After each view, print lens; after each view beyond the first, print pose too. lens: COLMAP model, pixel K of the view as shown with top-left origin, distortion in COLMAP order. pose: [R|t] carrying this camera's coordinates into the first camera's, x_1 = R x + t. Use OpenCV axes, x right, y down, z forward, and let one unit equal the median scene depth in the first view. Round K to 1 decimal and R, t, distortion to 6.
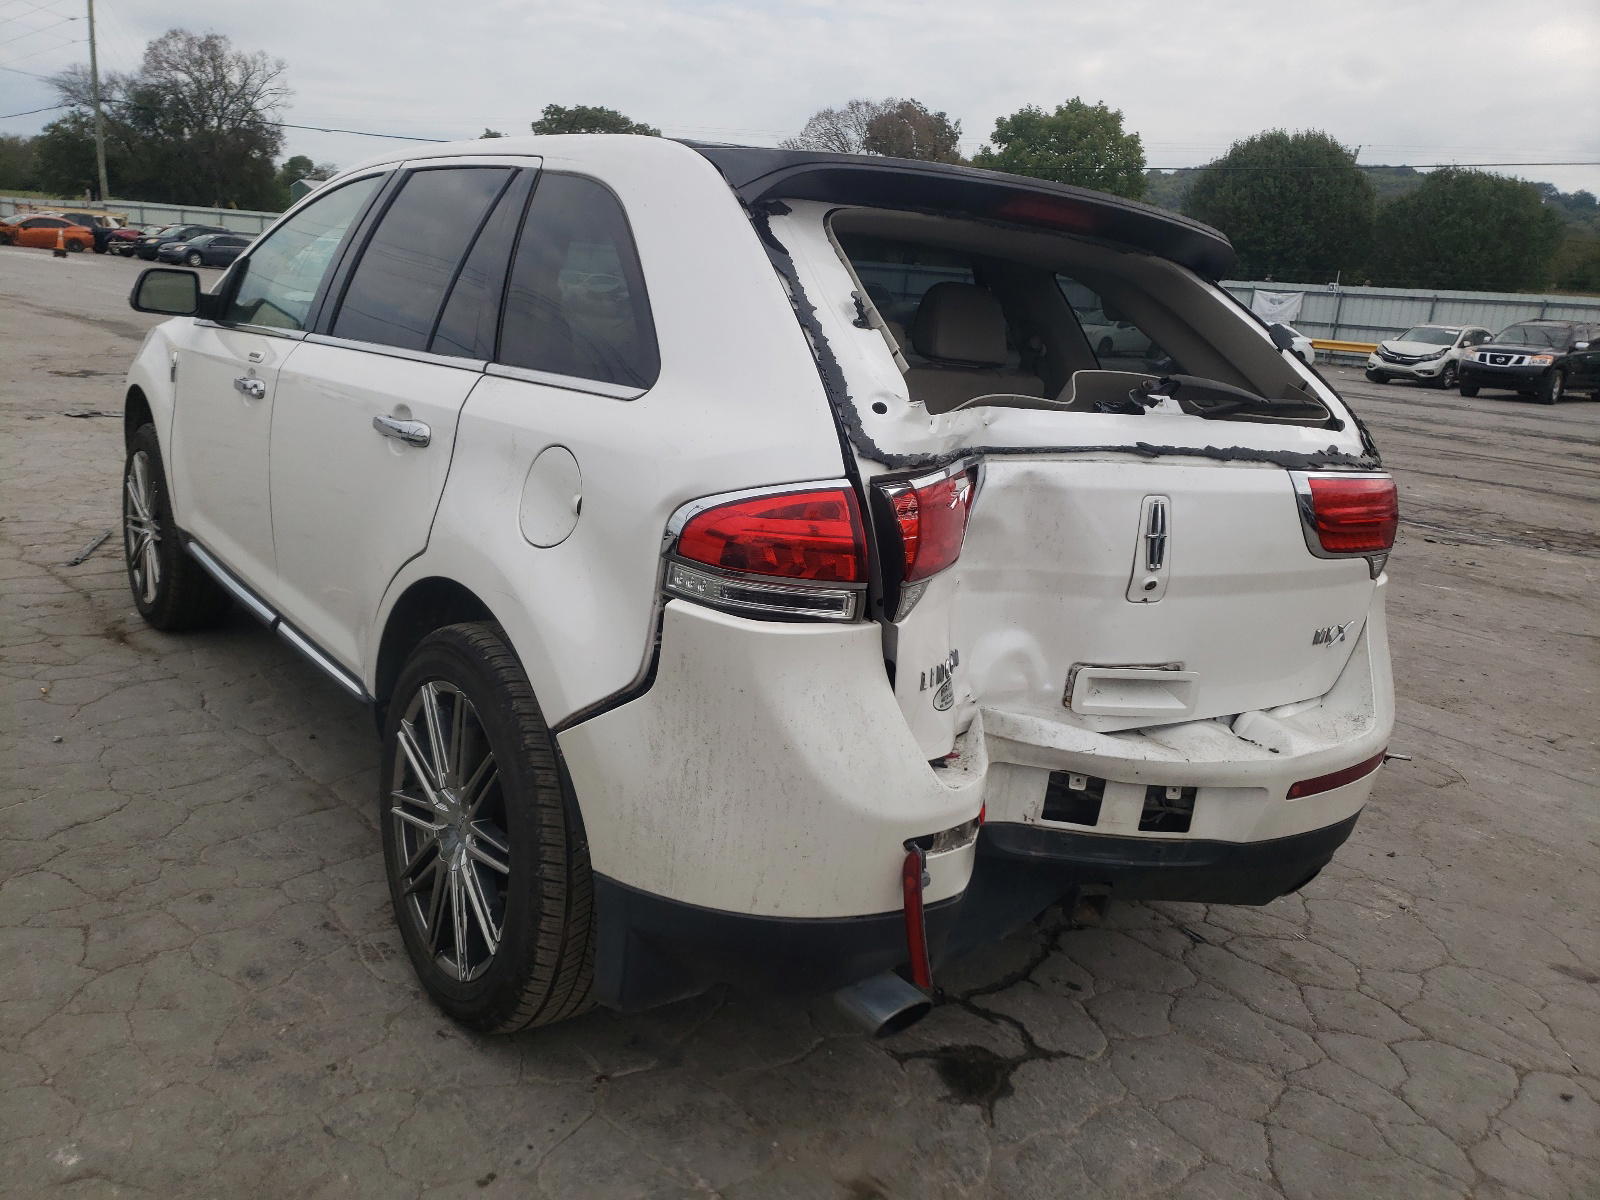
lens RADIAL K [[1210.2, 0, 743.7], [0, 1210.2, 595.0], [0, 0, 1]] dist [-0.001285, -0.000304]
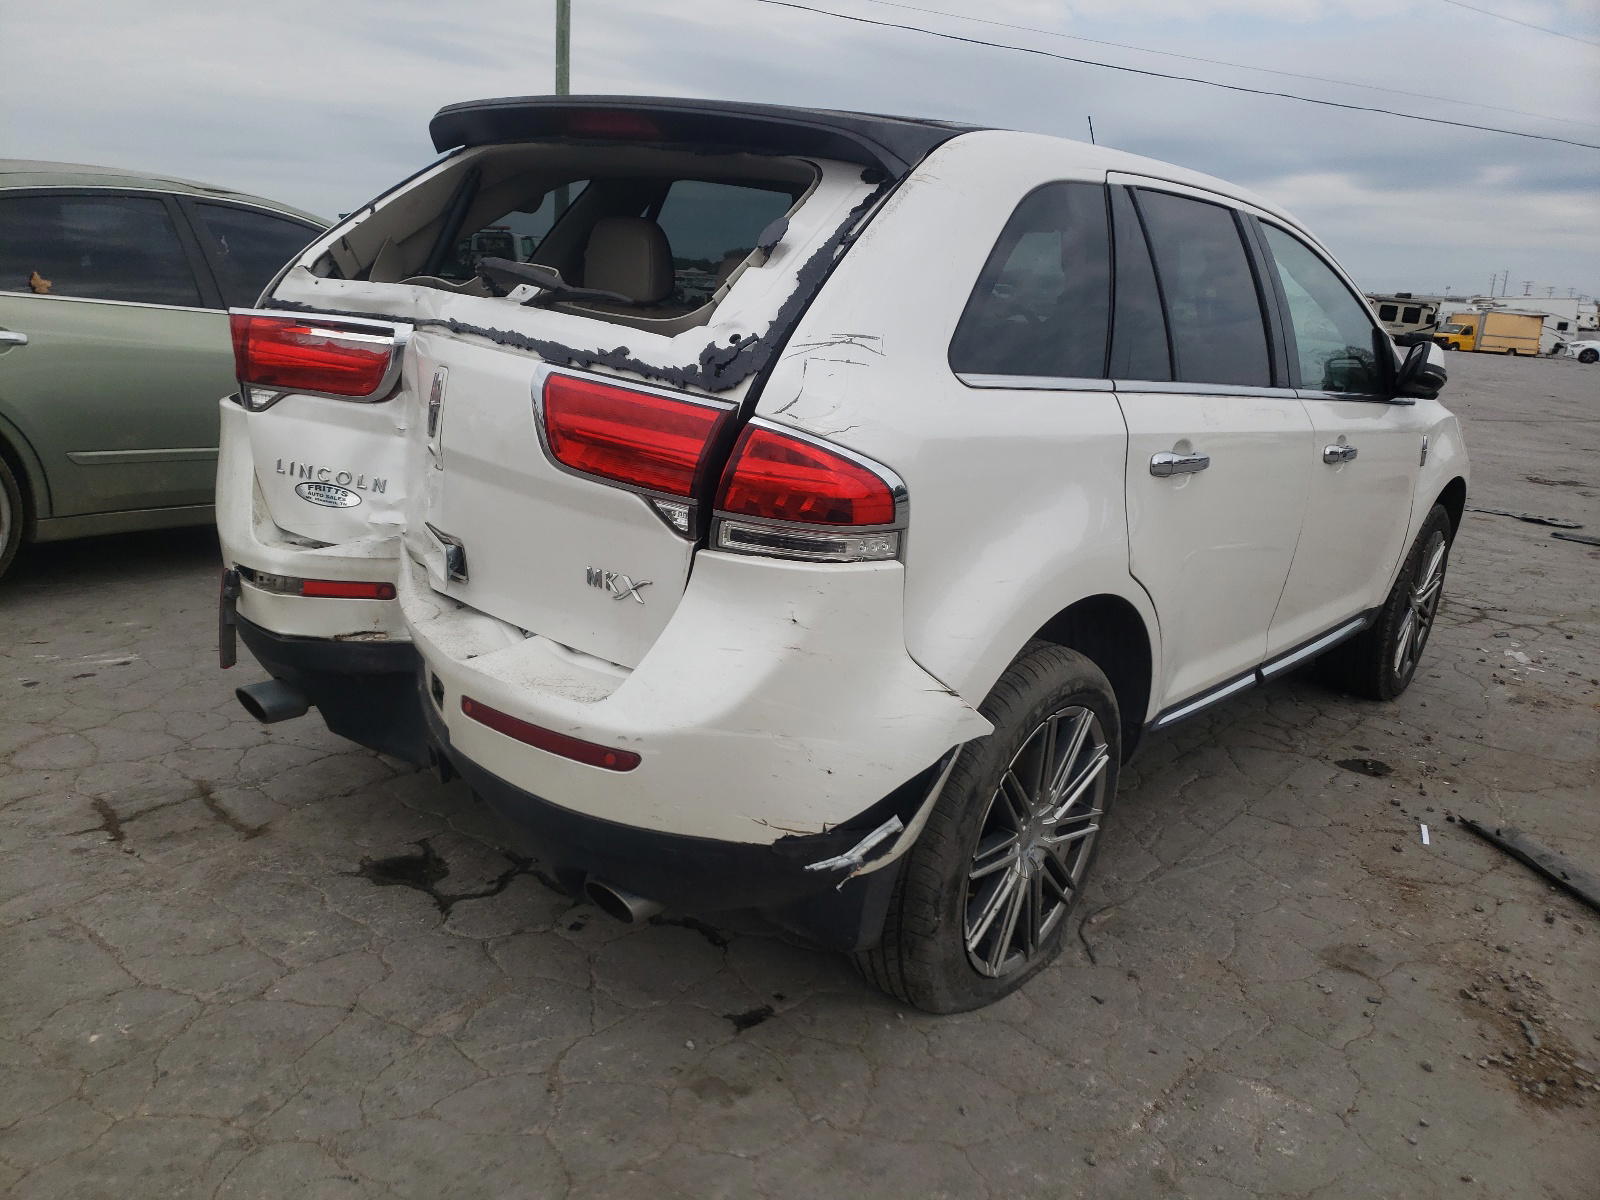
lens RADIAL K [[1210.2, 0, 797.8], [0, 1210.2, 600.5], [0, 0, 1]] dist [-0.001285, -0.000304]
pose [[0.300894, 0.194353, -0.933643, 1.300526], [-0.295766, 0.949757, 0.102388, -0.078314], [0.906634, 0.245332, 0.343260, 0.855913]]
